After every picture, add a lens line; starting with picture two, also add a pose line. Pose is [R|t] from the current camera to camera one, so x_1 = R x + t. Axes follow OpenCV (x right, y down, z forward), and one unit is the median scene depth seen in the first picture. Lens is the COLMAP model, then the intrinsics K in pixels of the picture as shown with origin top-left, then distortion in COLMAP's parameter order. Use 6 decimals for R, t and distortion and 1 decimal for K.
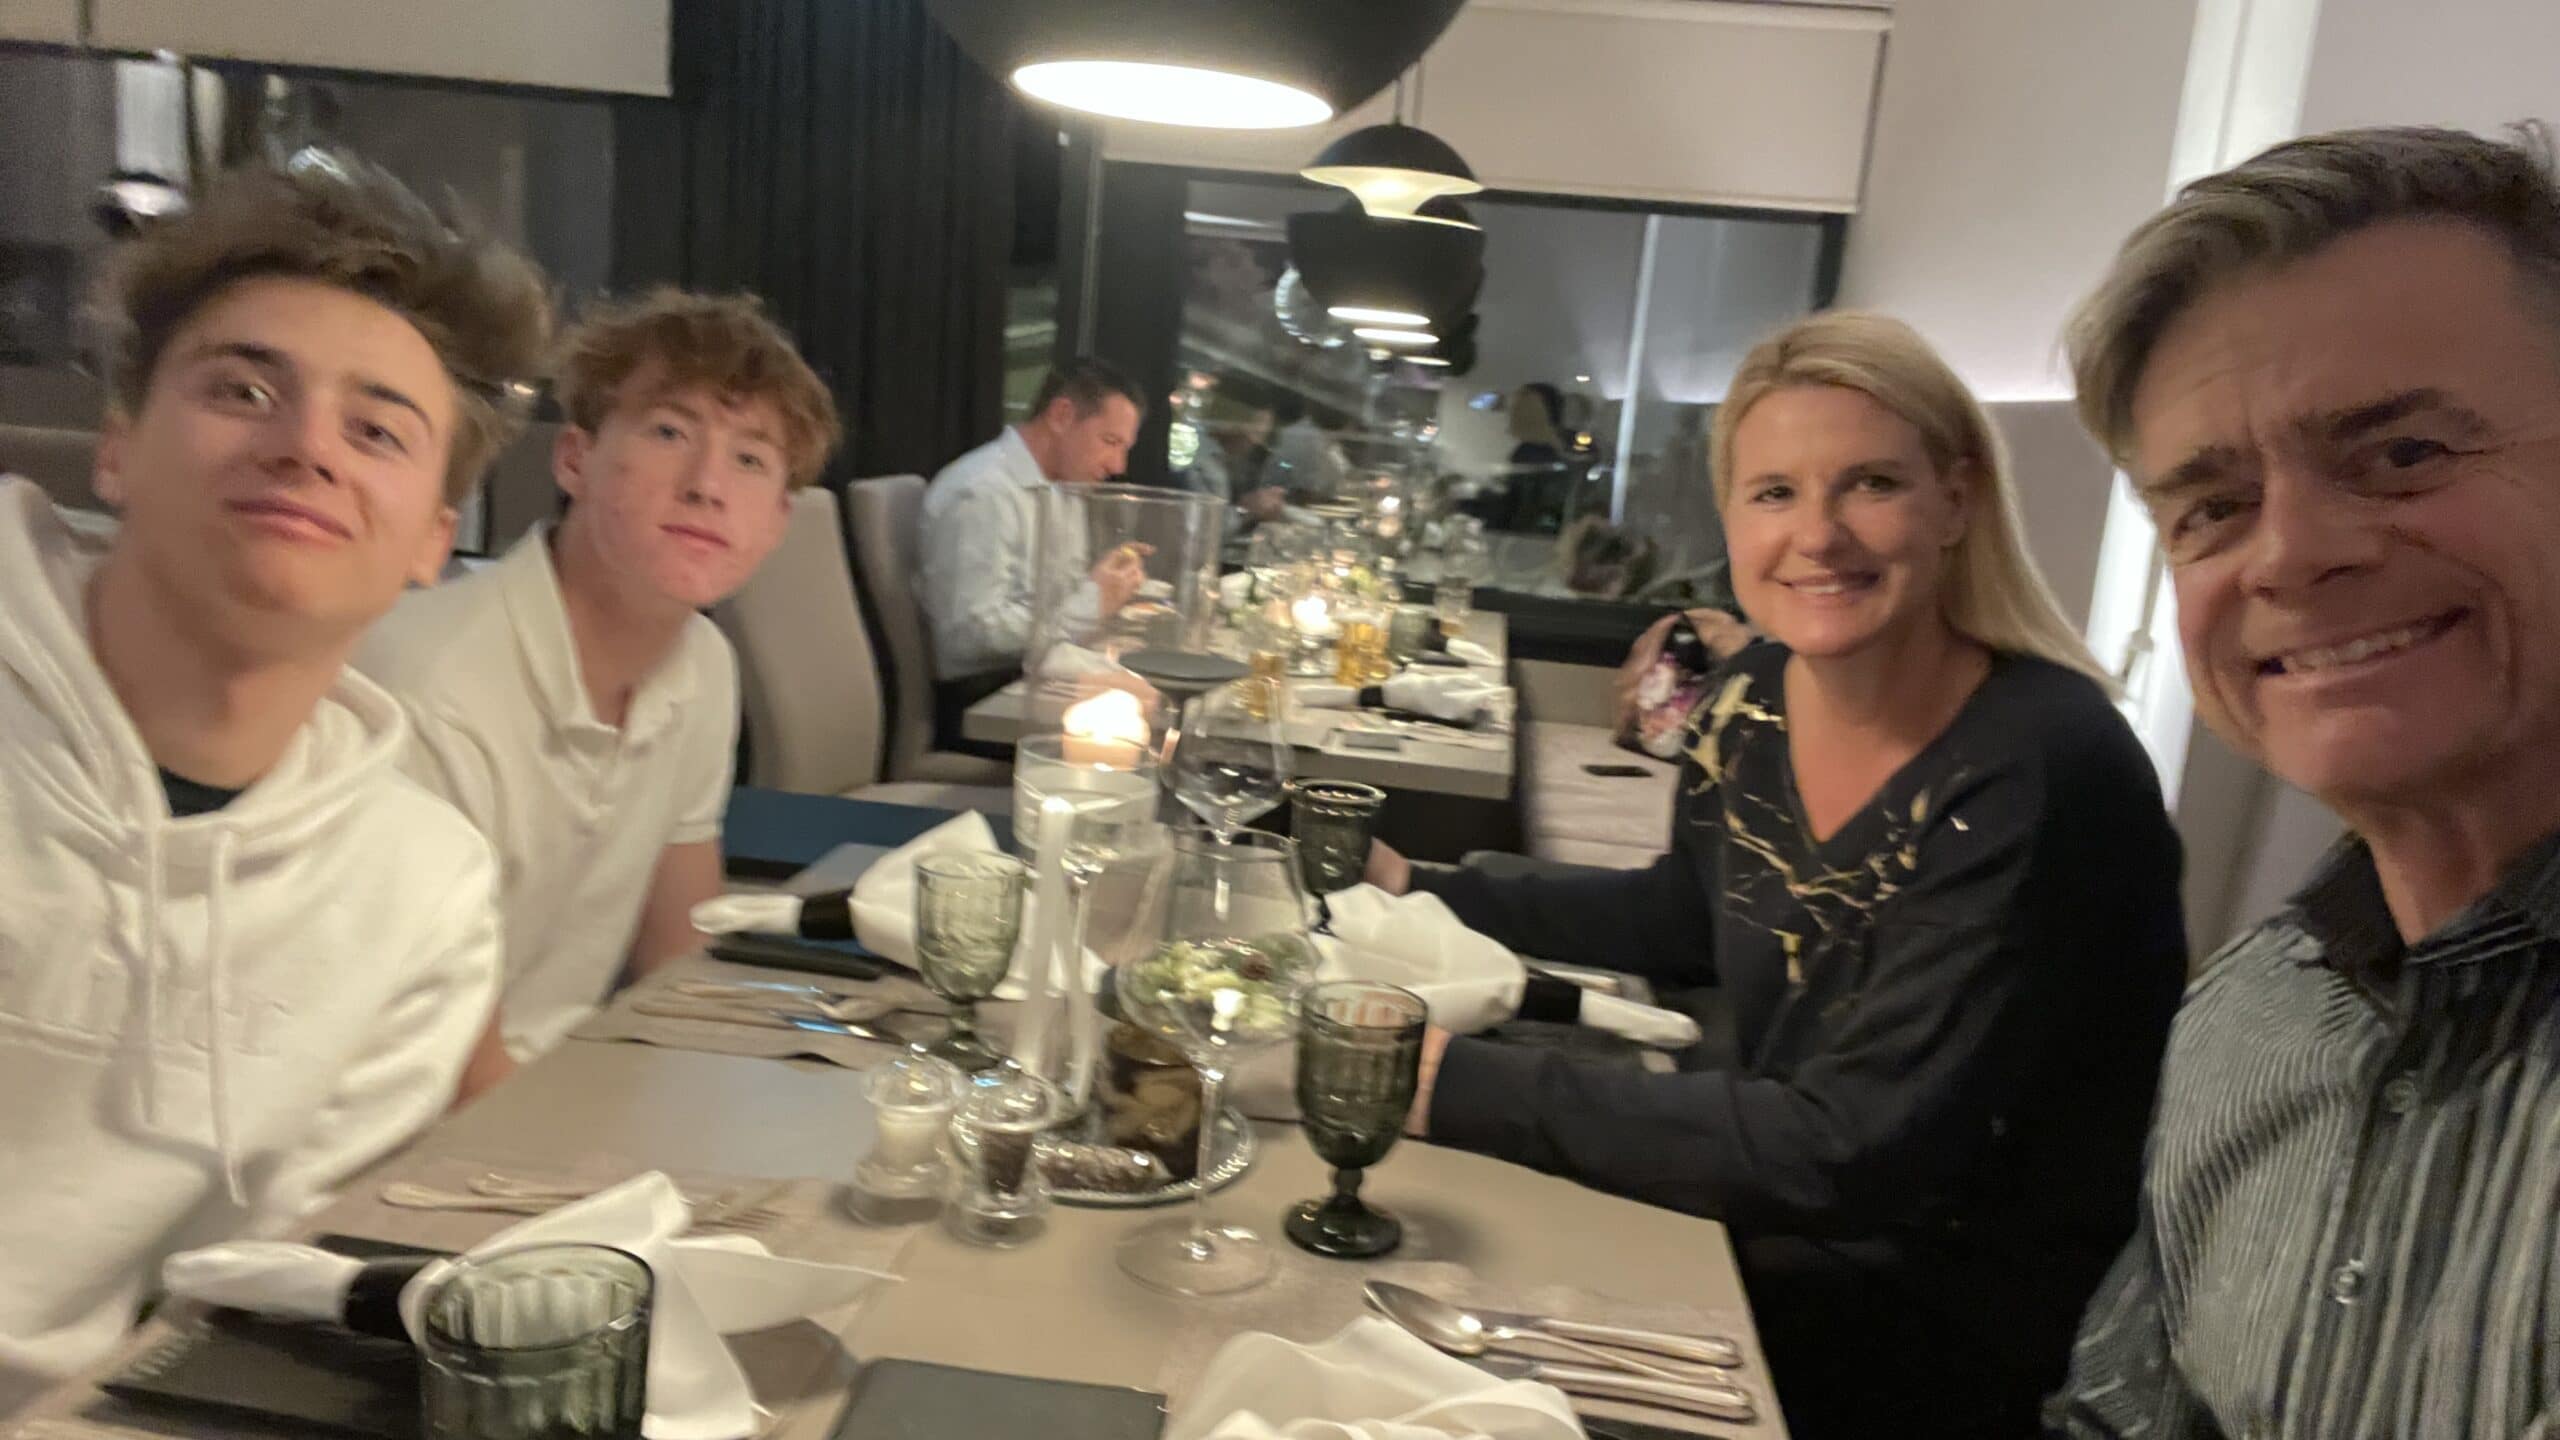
lens RADIAL K [[1723.6, 0, 1280.0], [0, 1723.6, 720.0], [0, 0, 1]] dist [-0.001761, 0.000605]
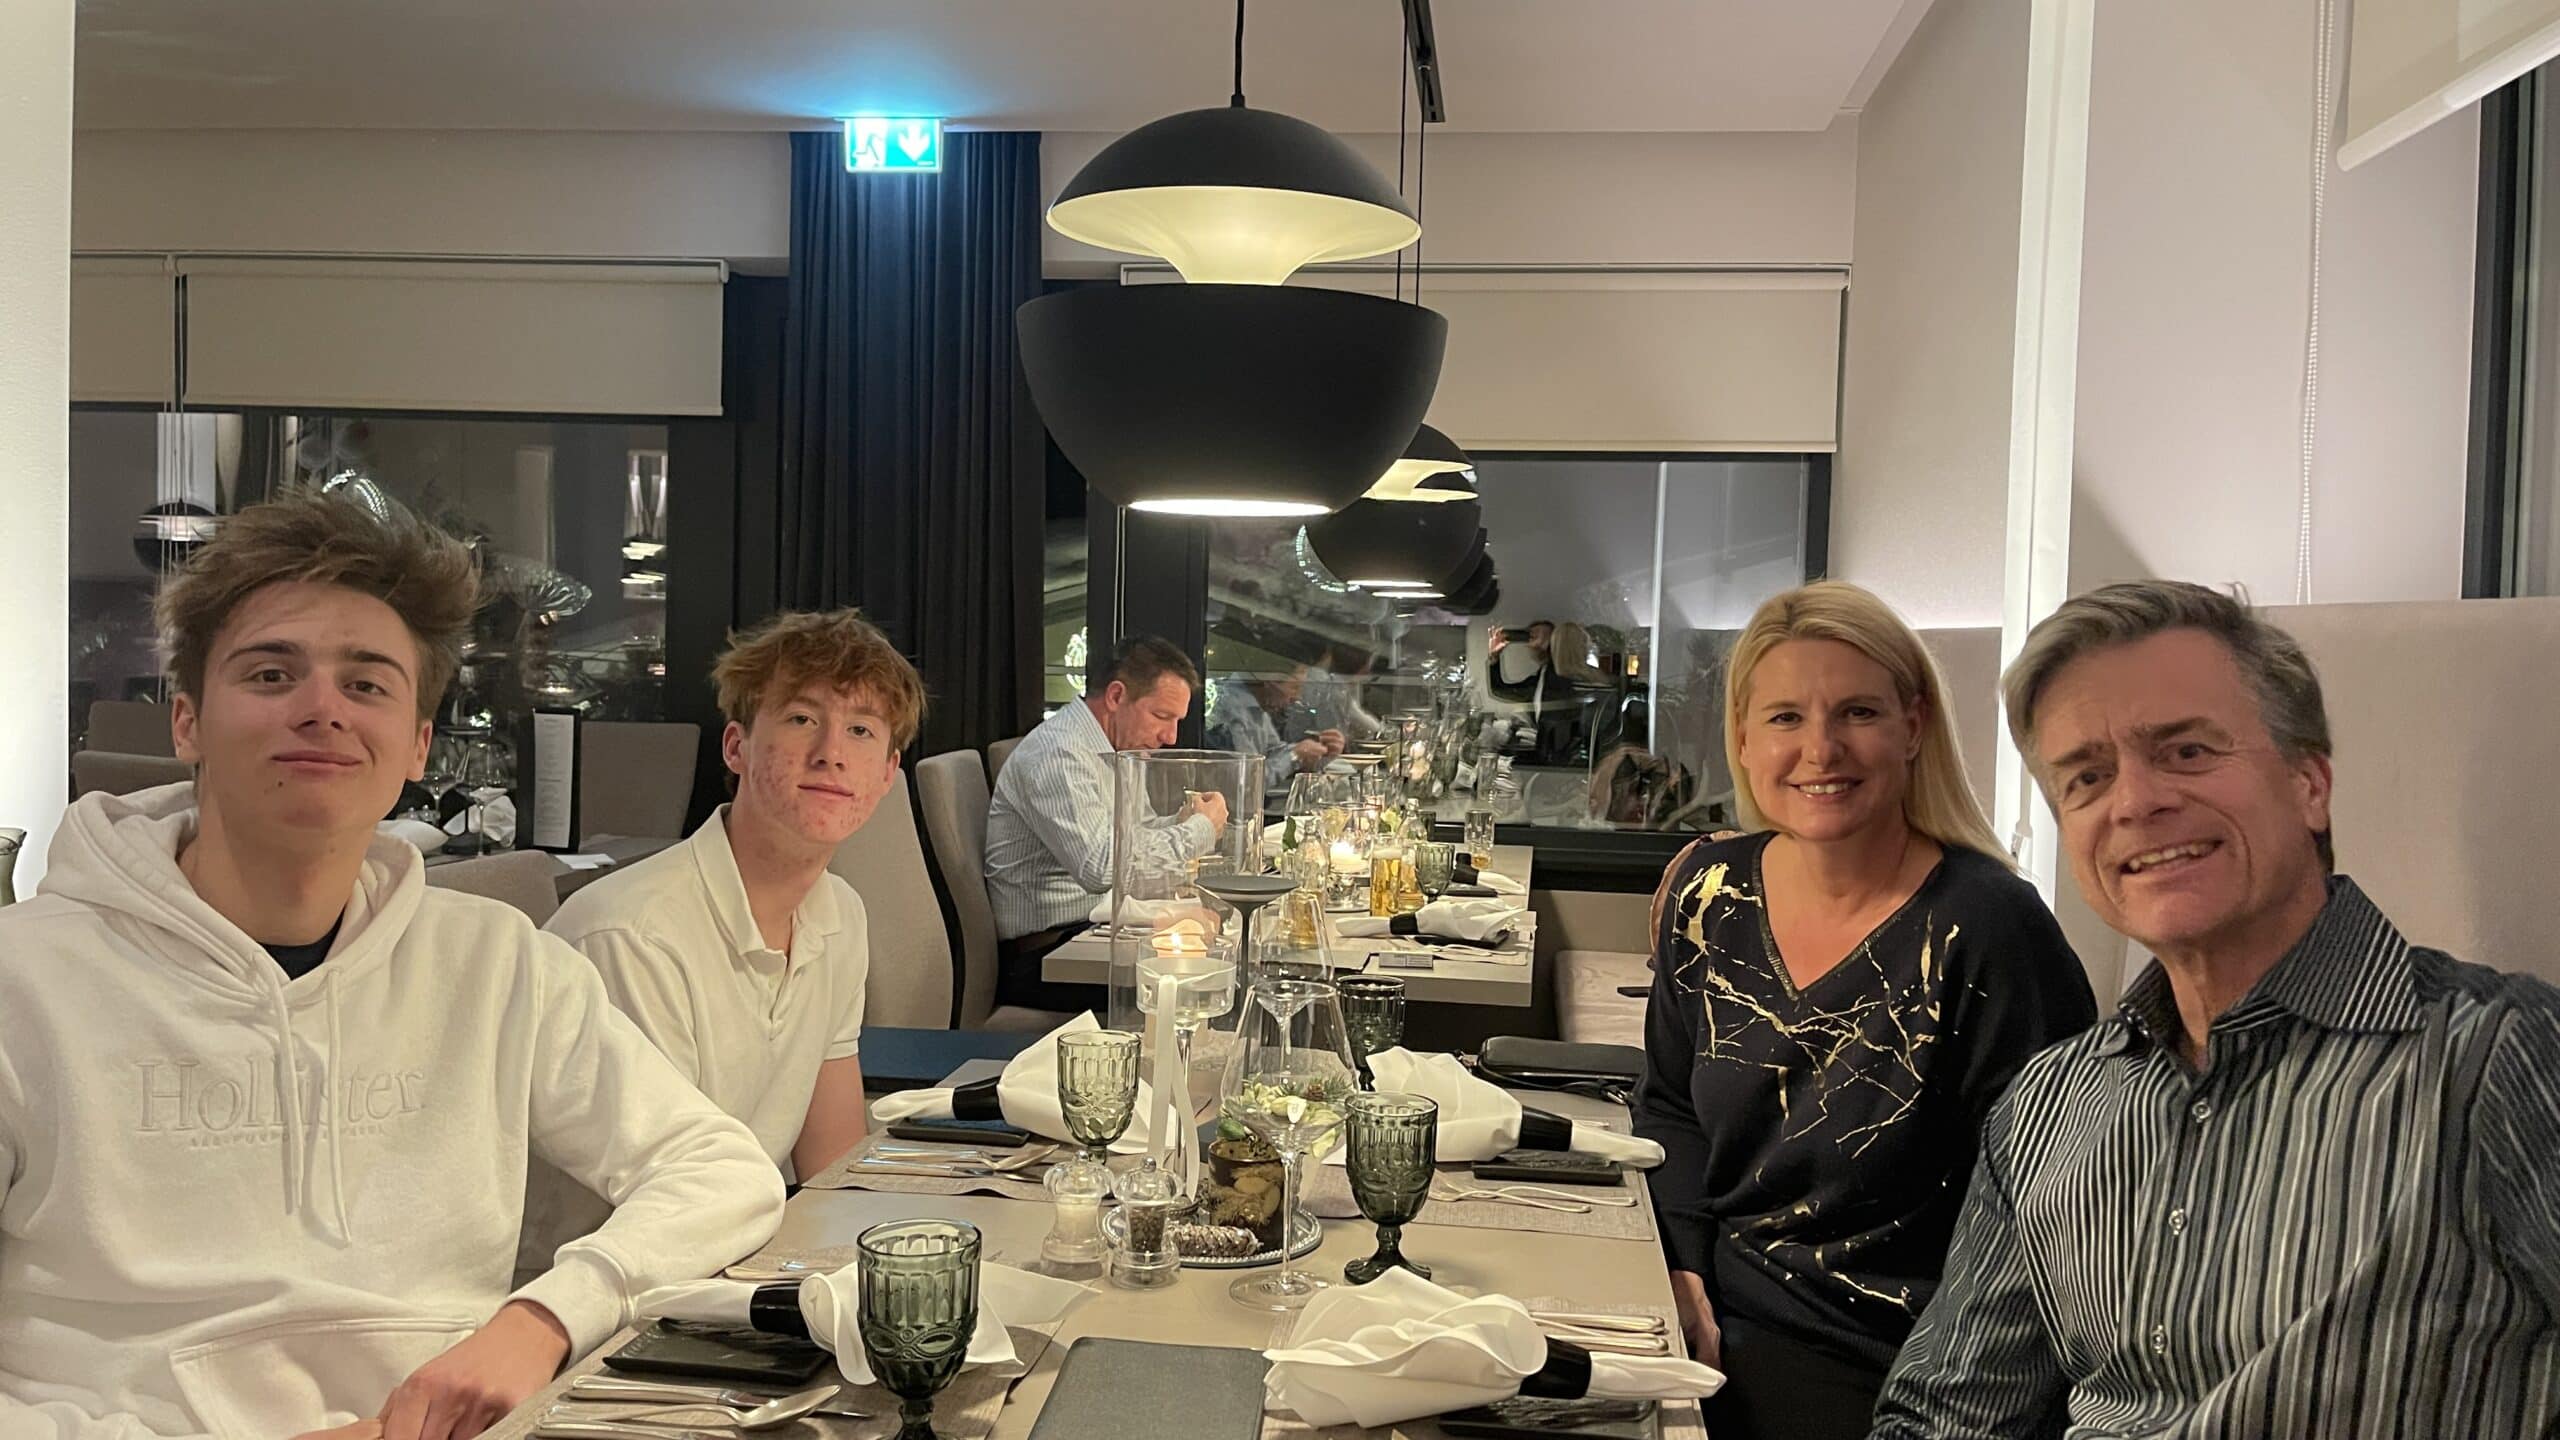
lens RADIAL K [[1894.2, 0, 1280.0], [0, 1894.2, 720.0], [0, 0, 1]] dist [0.300717, 0.000180]
pose [[0.997966, -0.062009, -0.014770, -0.000069], [0.059295, 0.988099, -0.141929, 0.024876], [0.023395, 0.140765, 0.989767, -0.218910]]
